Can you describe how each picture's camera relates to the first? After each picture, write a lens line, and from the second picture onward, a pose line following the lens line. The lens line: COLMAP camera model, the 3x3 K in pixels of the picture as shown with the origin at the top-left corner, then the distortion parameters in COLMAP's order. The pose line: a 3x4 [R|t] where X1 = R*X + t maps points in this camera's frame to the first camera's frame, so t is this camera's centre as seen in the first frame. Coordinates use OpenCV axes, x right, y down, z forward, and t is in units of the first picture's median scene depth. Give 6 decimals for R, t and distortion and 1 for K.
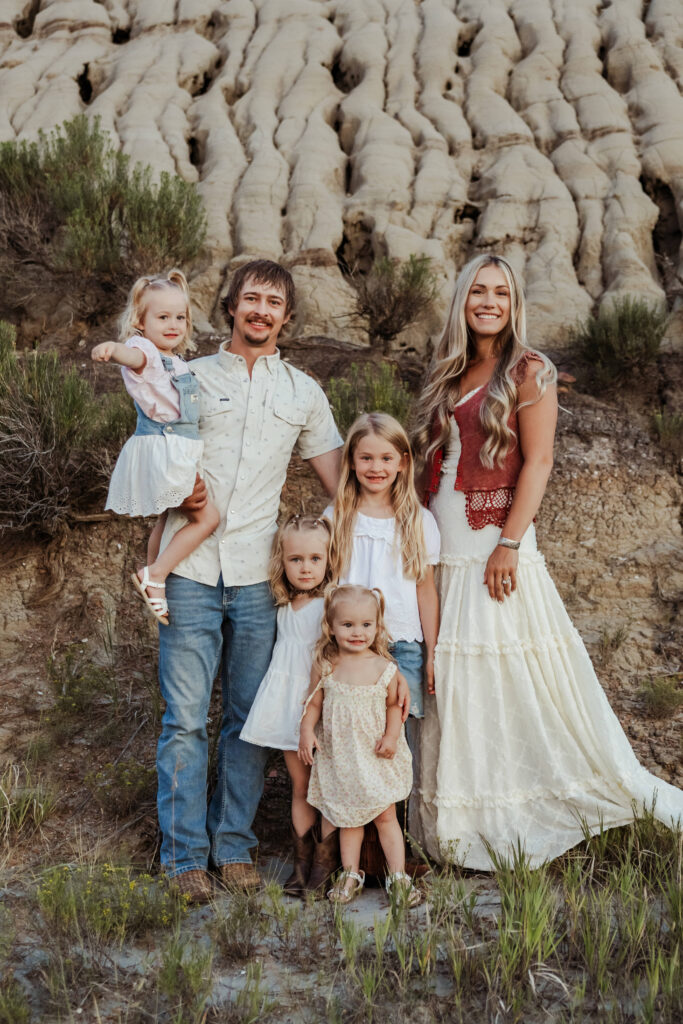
lens RADIAL K [[1658.3, 0, 341.5], [0, 1658.3, 512.0], [0, 0, 1]] dist [0.007801, 0.094051]
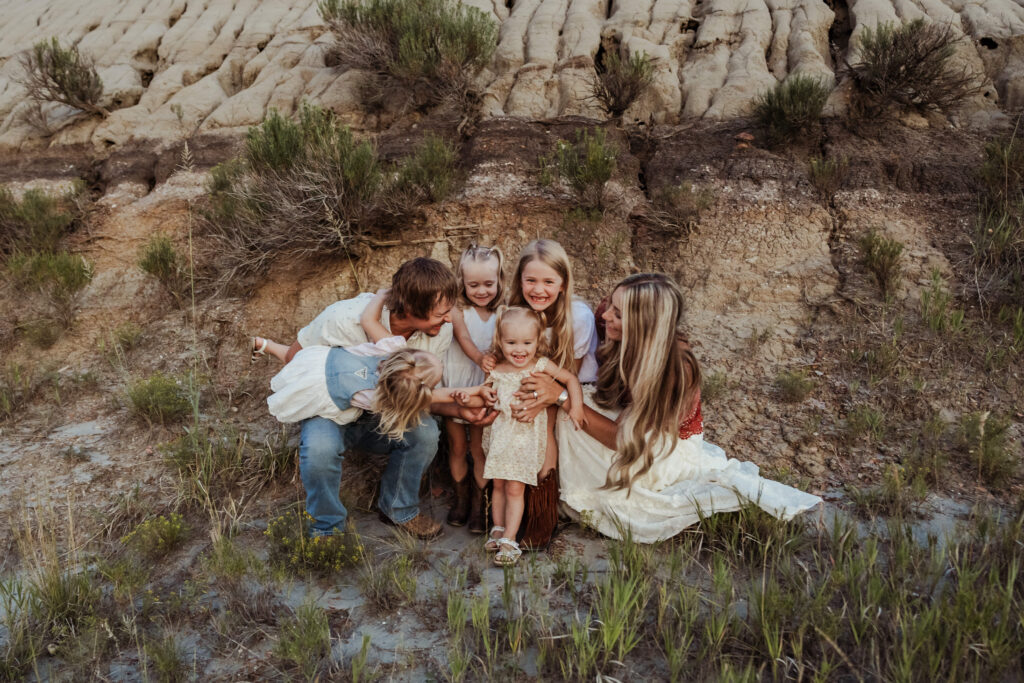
lens RADIAL K [[865.3, 0, 449.4], [0, 865.3, 339.8], [0, 0, 1]] dist [0.003020, 0.004679]
pose [[0.969057, 0.022702, -0.245791, 0.076799], [0.006925, 0.992869, 0.119006, -0.001860], [0.246740, -0.117025, 0.961990, 0.236486]]
